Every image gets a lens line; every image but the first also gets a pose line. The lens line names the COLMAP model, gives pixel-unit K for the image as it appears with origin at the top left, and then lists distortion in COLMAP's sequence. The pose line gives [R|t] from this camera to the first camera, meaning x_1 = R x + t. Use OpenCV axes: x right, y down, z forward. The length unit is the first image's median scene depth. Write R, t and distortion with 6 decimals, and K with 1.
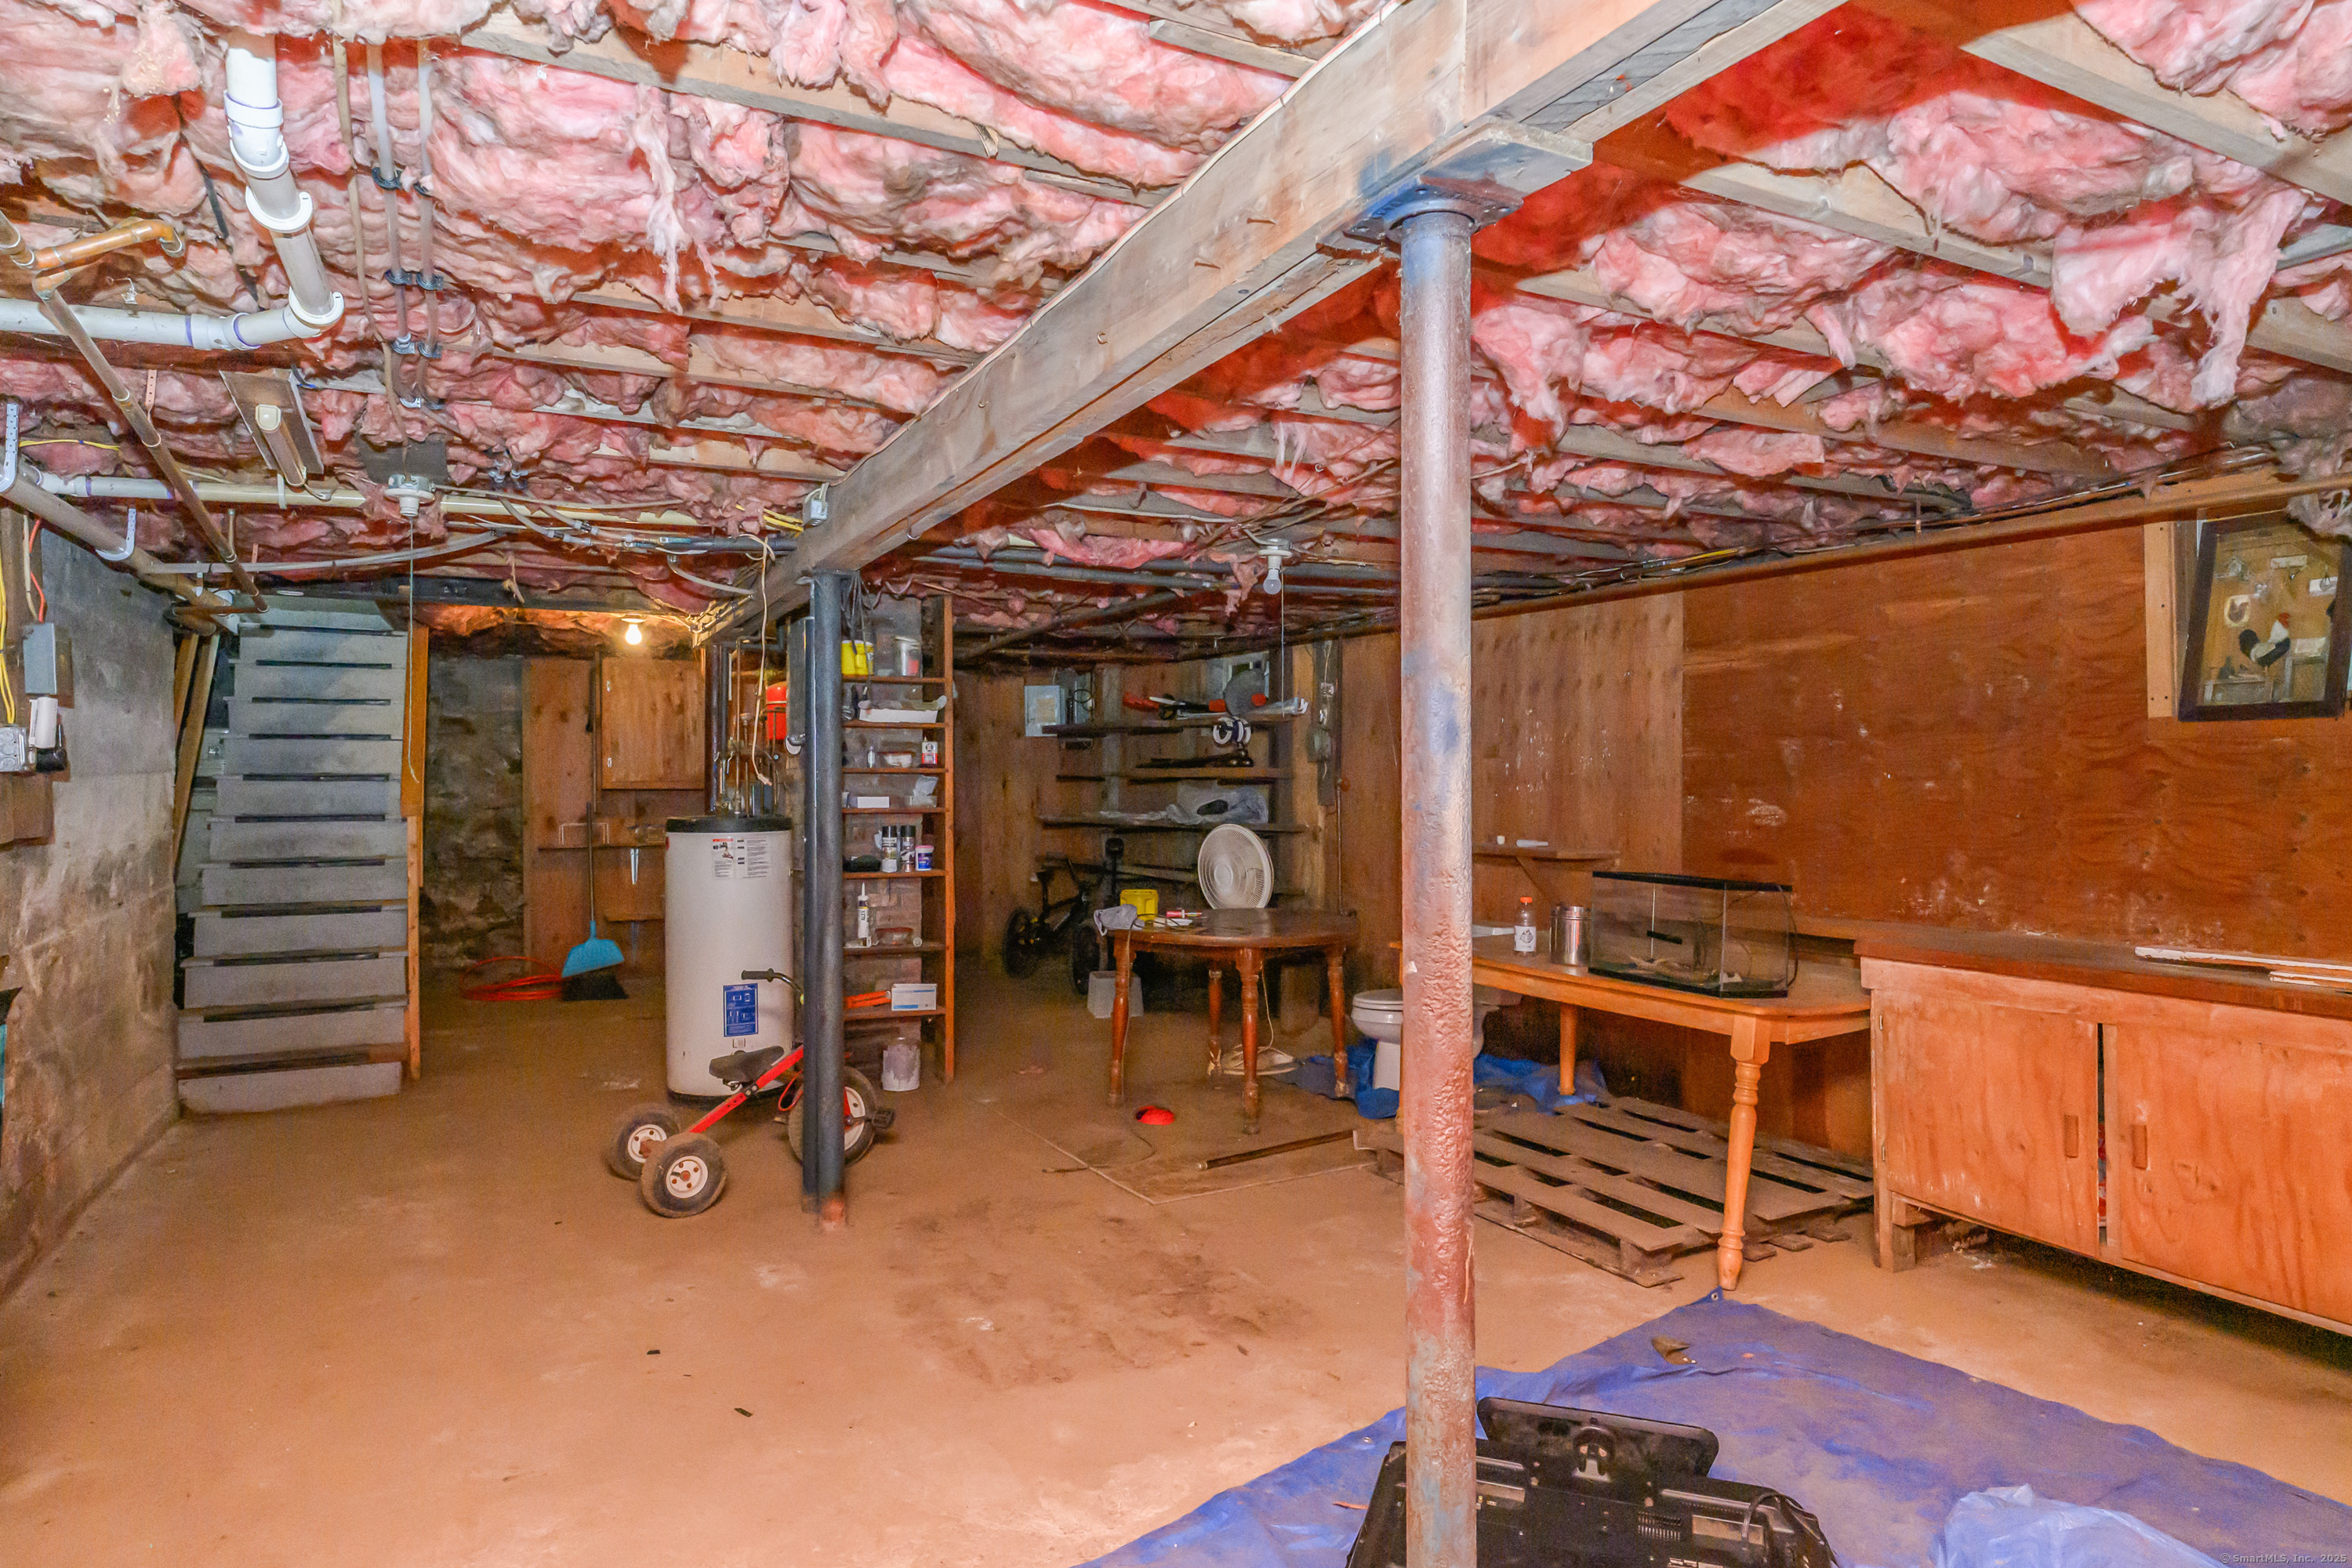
lens RADIAL K [[1370.5, 0, 1164.6], [0, 1370.5, 770.4], [0, 0, 1]] dist [0.000730, 0.000858]
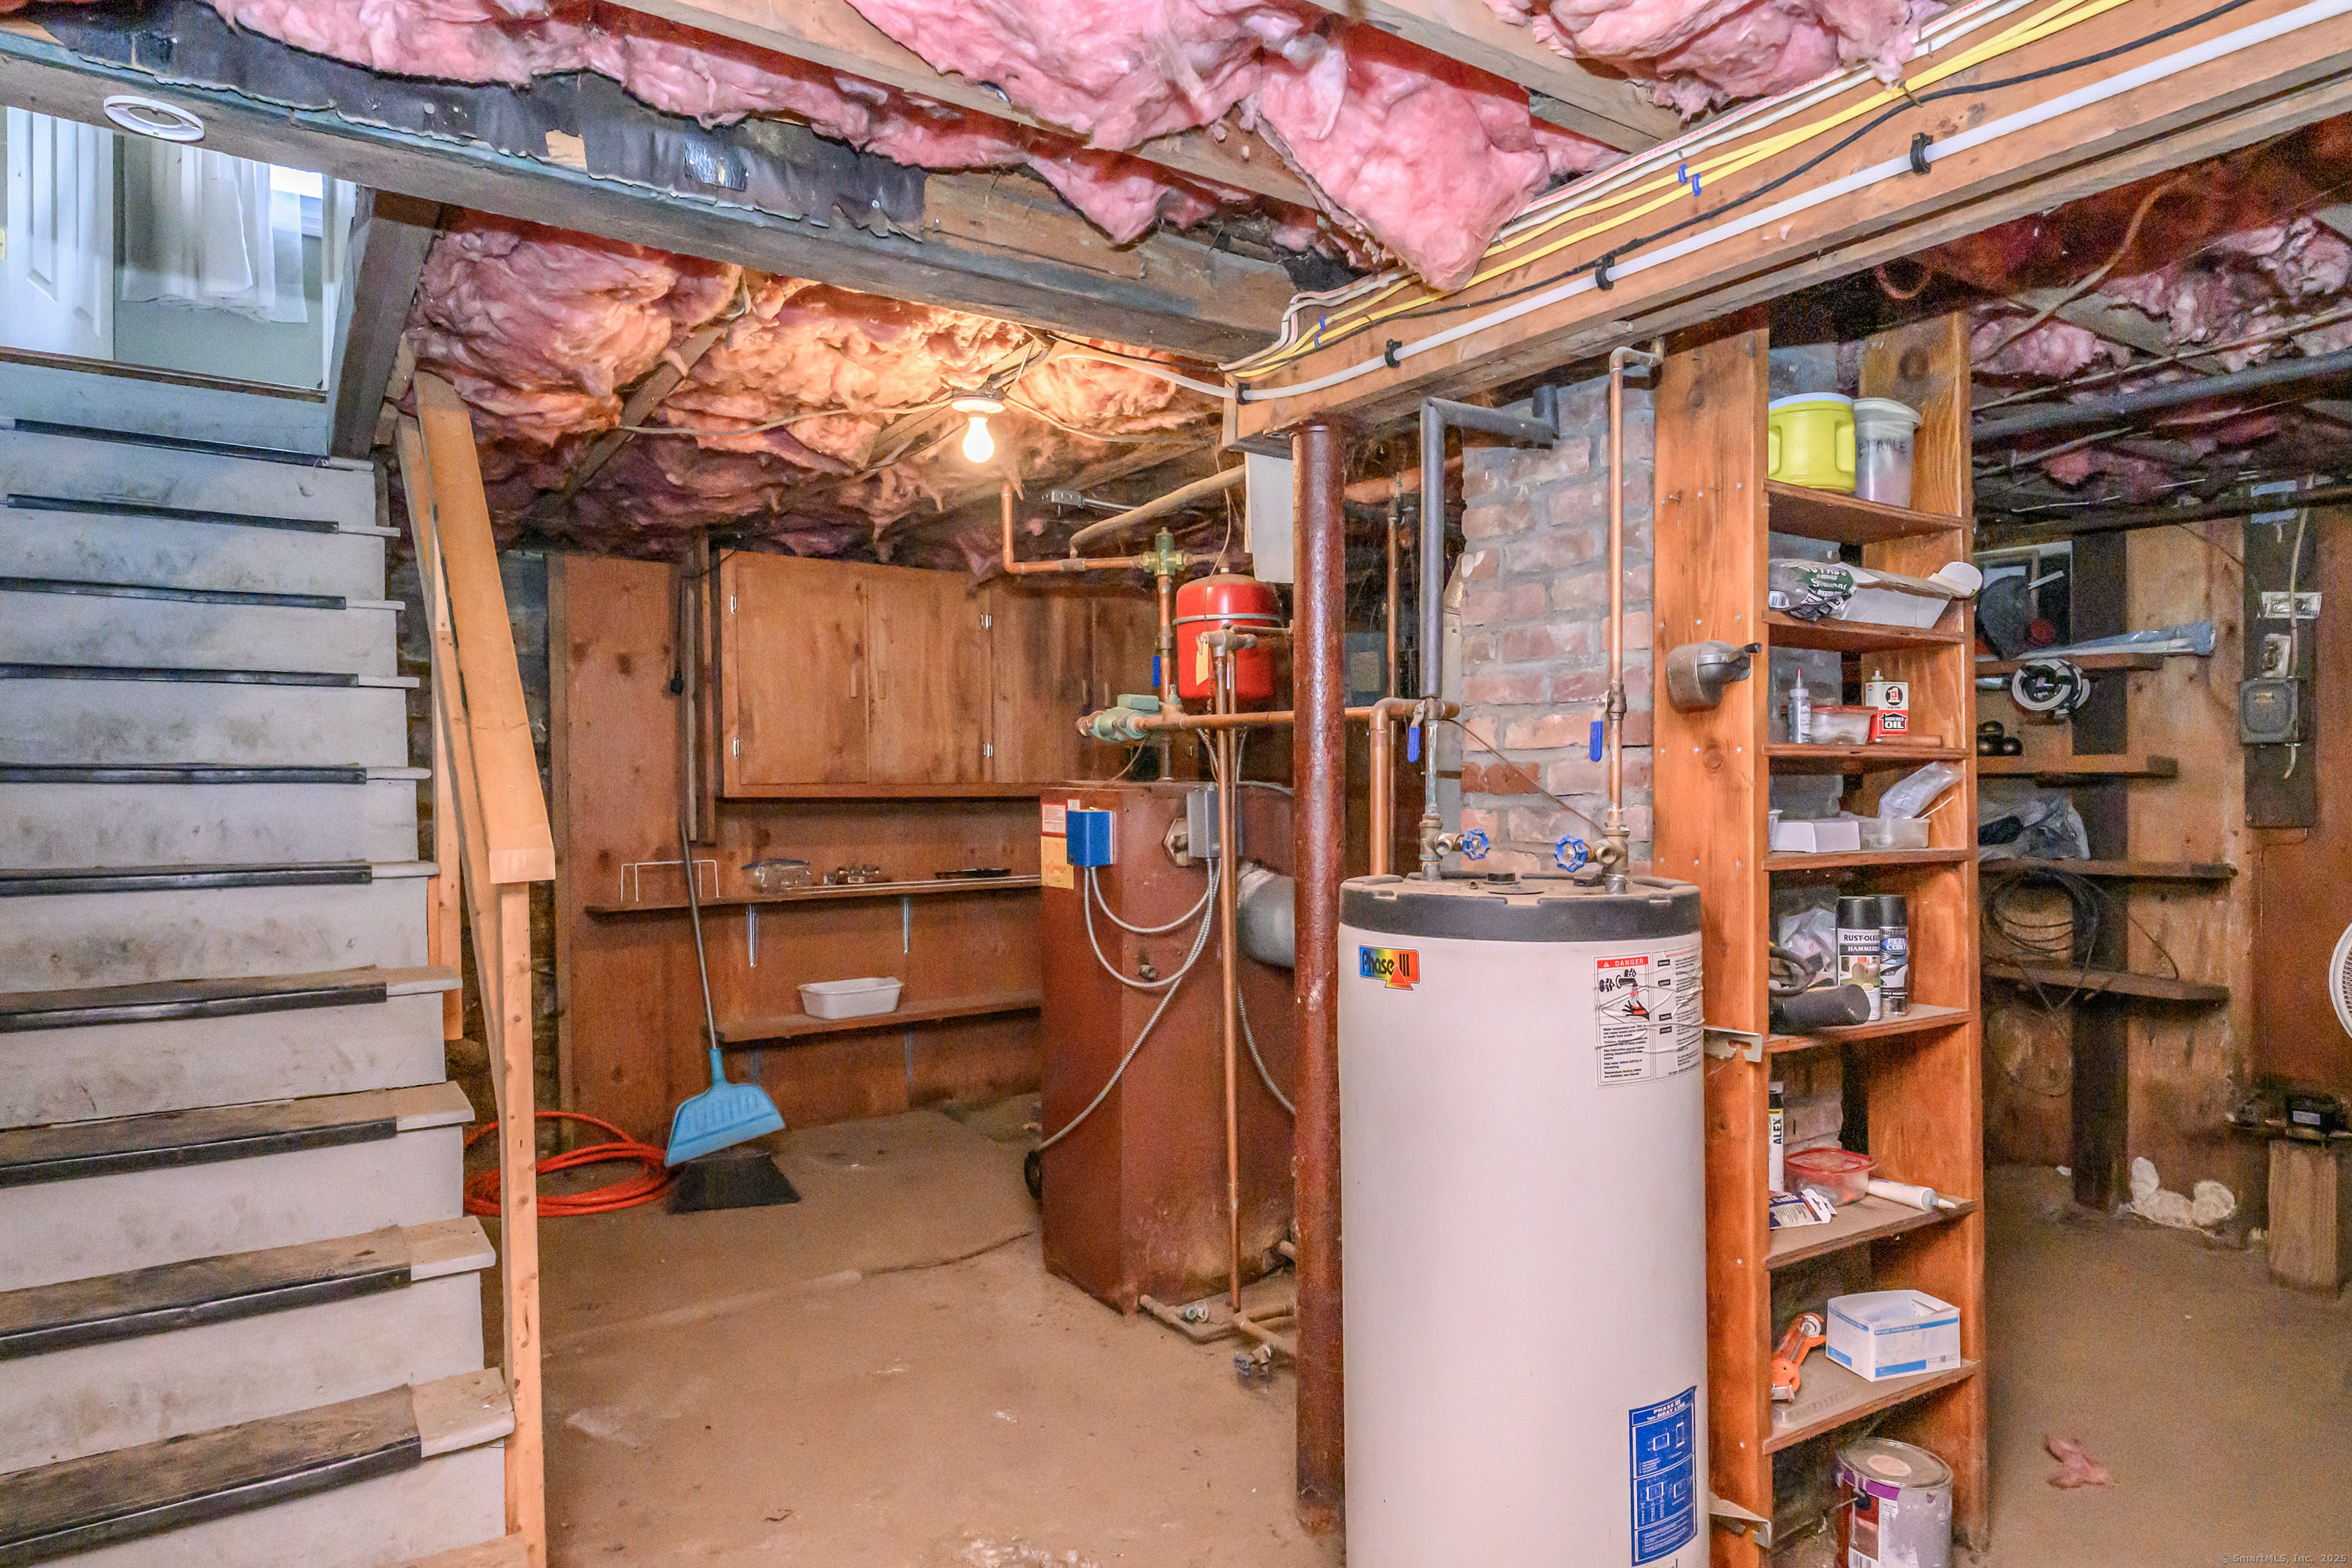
lens RADIAL K [[1370.5, 0, 1191.1], [0, 1370.5, 800.1], [0, 0, 1]] dist [0.000730, 0.000858]
pose [[0.990585, -0.002241, 0.136881, -0.363699], [-0.000385, 0.999816, 0.019155, 0.004777], [-0.136899, -0.019027, 0.990402, 0.538335]]
